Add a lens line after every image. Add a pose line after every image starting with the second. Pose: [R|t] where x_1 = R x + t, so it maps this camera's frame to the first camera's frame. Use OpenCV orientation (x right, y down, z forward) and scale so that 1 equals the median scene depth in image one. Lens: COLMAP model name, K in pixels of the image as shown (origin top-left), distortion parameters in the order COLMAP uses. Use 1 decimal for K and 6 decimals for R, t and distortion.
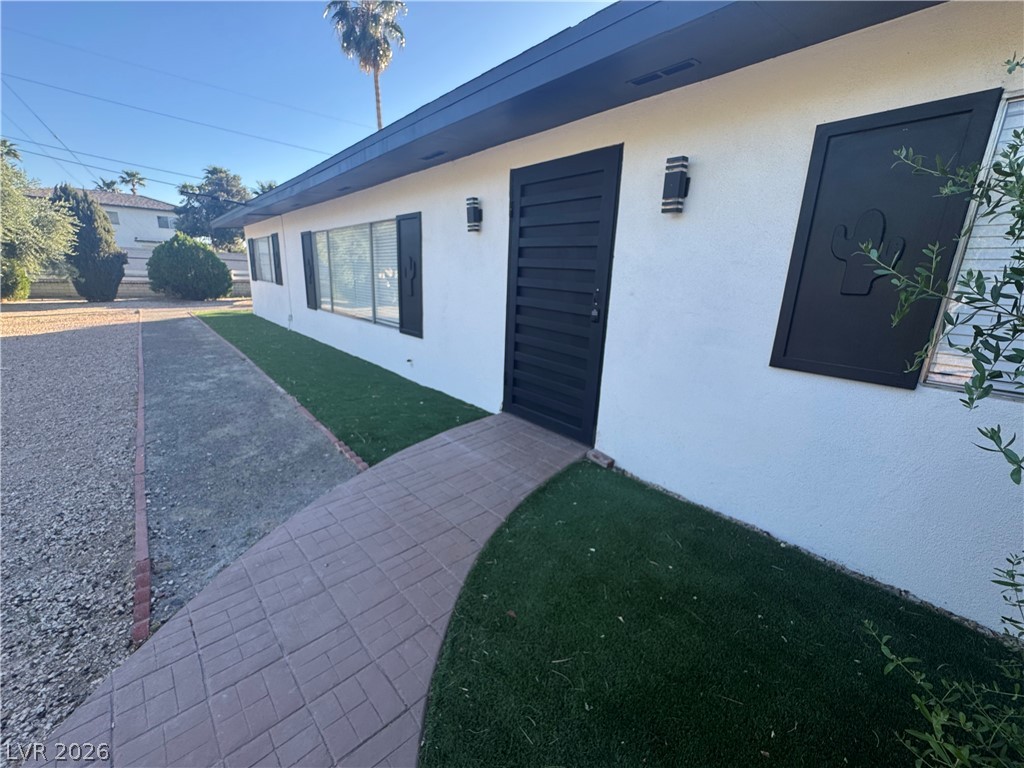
lens RADIAL K [[409.0, 0, 508.6], [0, 409.0, 381.4], [0, 0, 1]] dist [-0.002386, 0.000294]
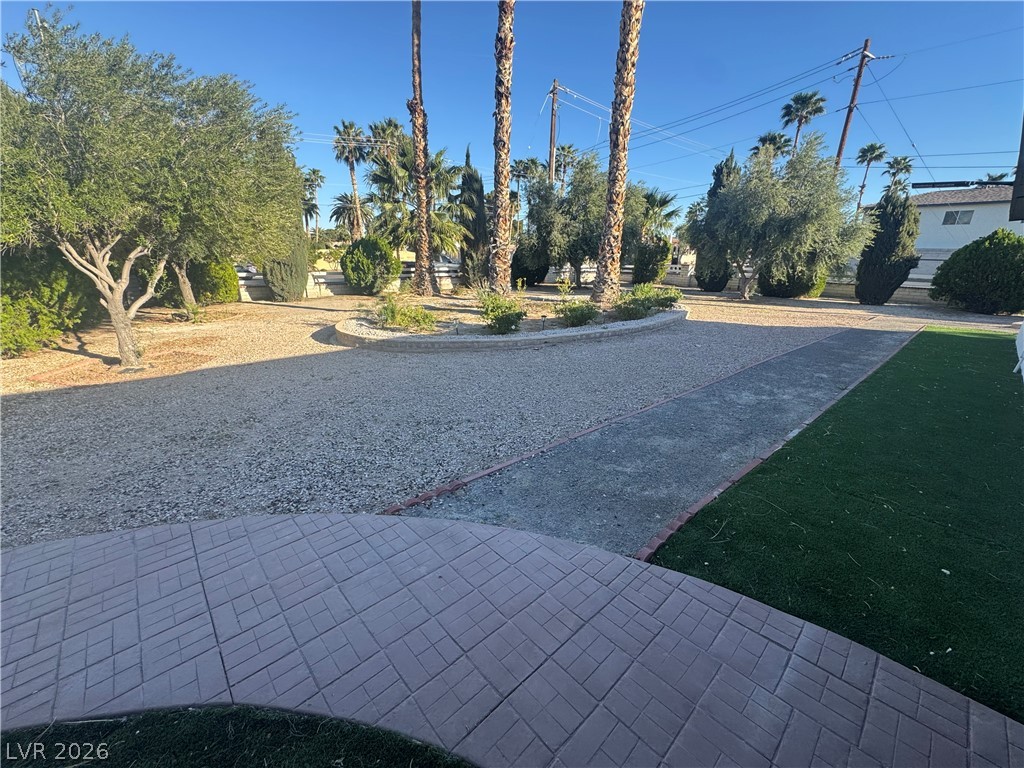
lens RADIAL K [[409.0, 0, 508.5], [0, 409.0, 384.0], [0, 0, 1]] dist [-0.002386, 0.000294]
pose [[0.000944, 0.269152, -0.963097, 0.209328], [-0.269517, 0.927527, 0.258948, -0.156390], [0.962995, 0.259326, 0.073416, 0.507415]]
